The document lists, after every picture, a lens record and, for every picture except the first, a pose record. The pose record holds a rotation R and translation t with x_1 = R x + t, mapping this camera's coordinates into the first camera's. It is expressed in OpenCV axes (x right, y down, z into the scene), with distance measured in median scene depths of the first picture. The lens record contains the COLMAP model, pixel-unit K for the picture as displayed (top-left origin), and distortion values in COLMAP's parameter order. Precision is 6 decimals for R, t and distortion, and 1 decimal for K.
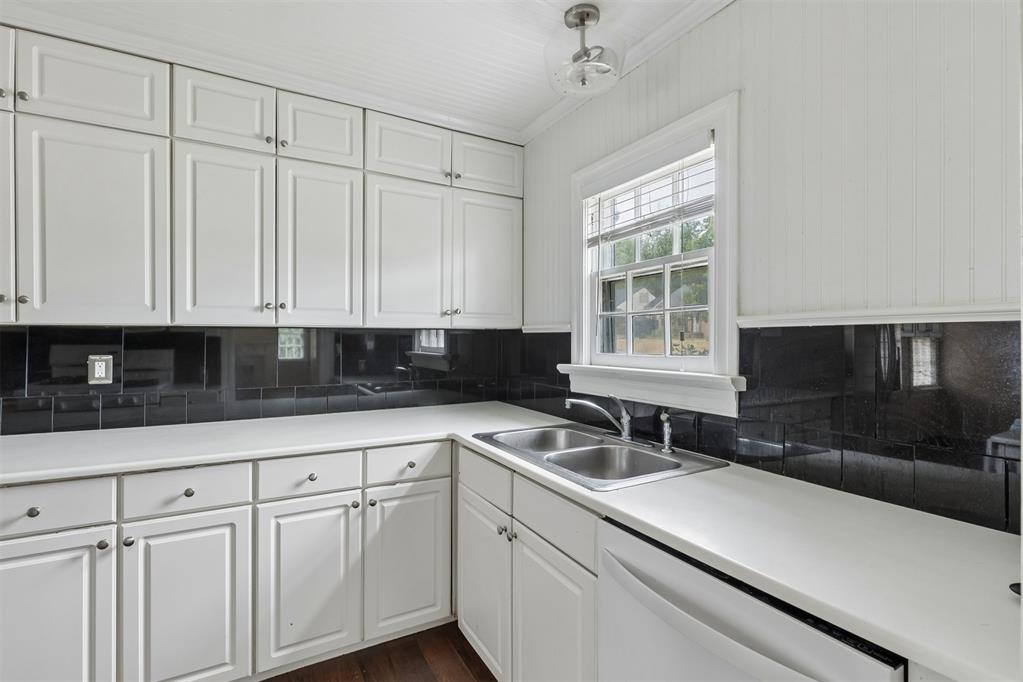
lens RADIAL K [[463.2, 0, 506.6], [0, 463.2, 339.1], [0, 0, 1]] dist [-0.000991, -0.000236]
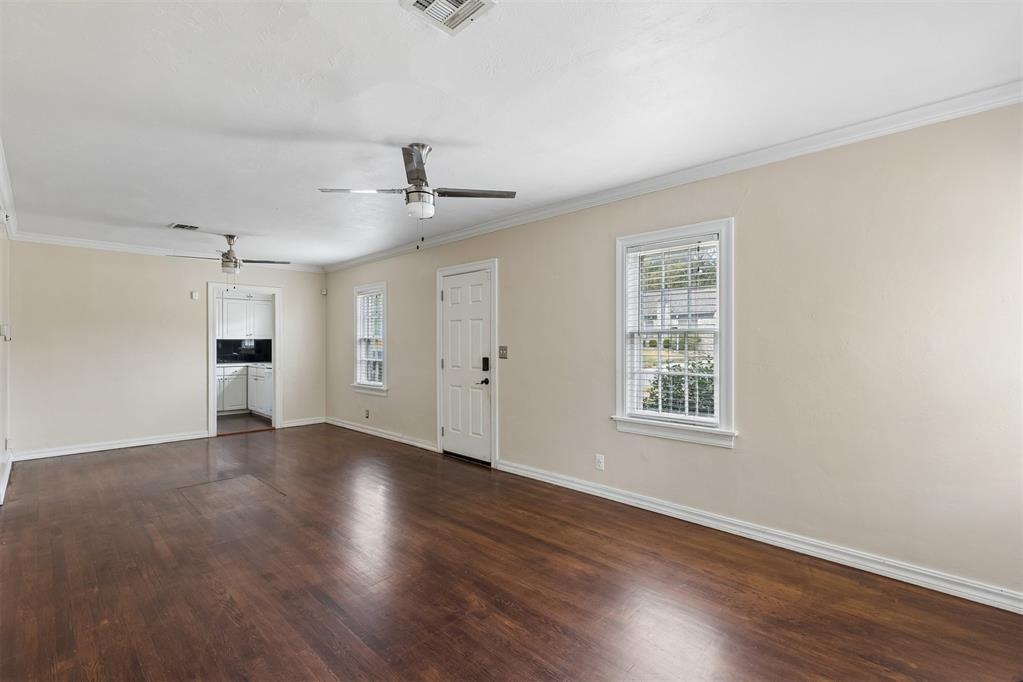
lens RADIAL K [[462.2, 0, 511.5], [0, 462.2, 341.0], [0, 0, 1]] dist [0.001592, -0.000174]
pose [[0.957462, -0.003676, 0.288537, 0.938939], [0.005007, 0.999980, -0.003875, 0.015699], [-0.288517, 0.005155, 0.957461, -3.595000]]
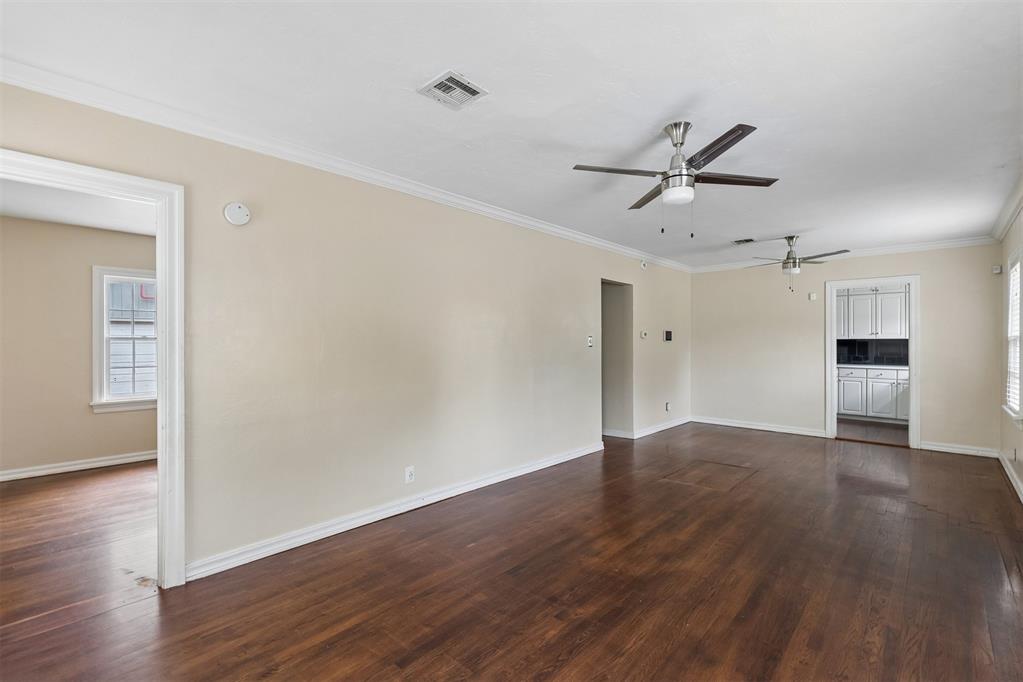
lens RADIAL K [[462.2, 0, 511.5], [0, 462.2, 341.0], [0, 0, 1]] dist [0.001592, -0.000174]
pose [[0.317262, -0.005150, -0.948324, 2.133375], [-0.001688, 0.999981, -0.005996, 0.017302], [0.948336, 0.003503, 0.317247, -3.009492]]
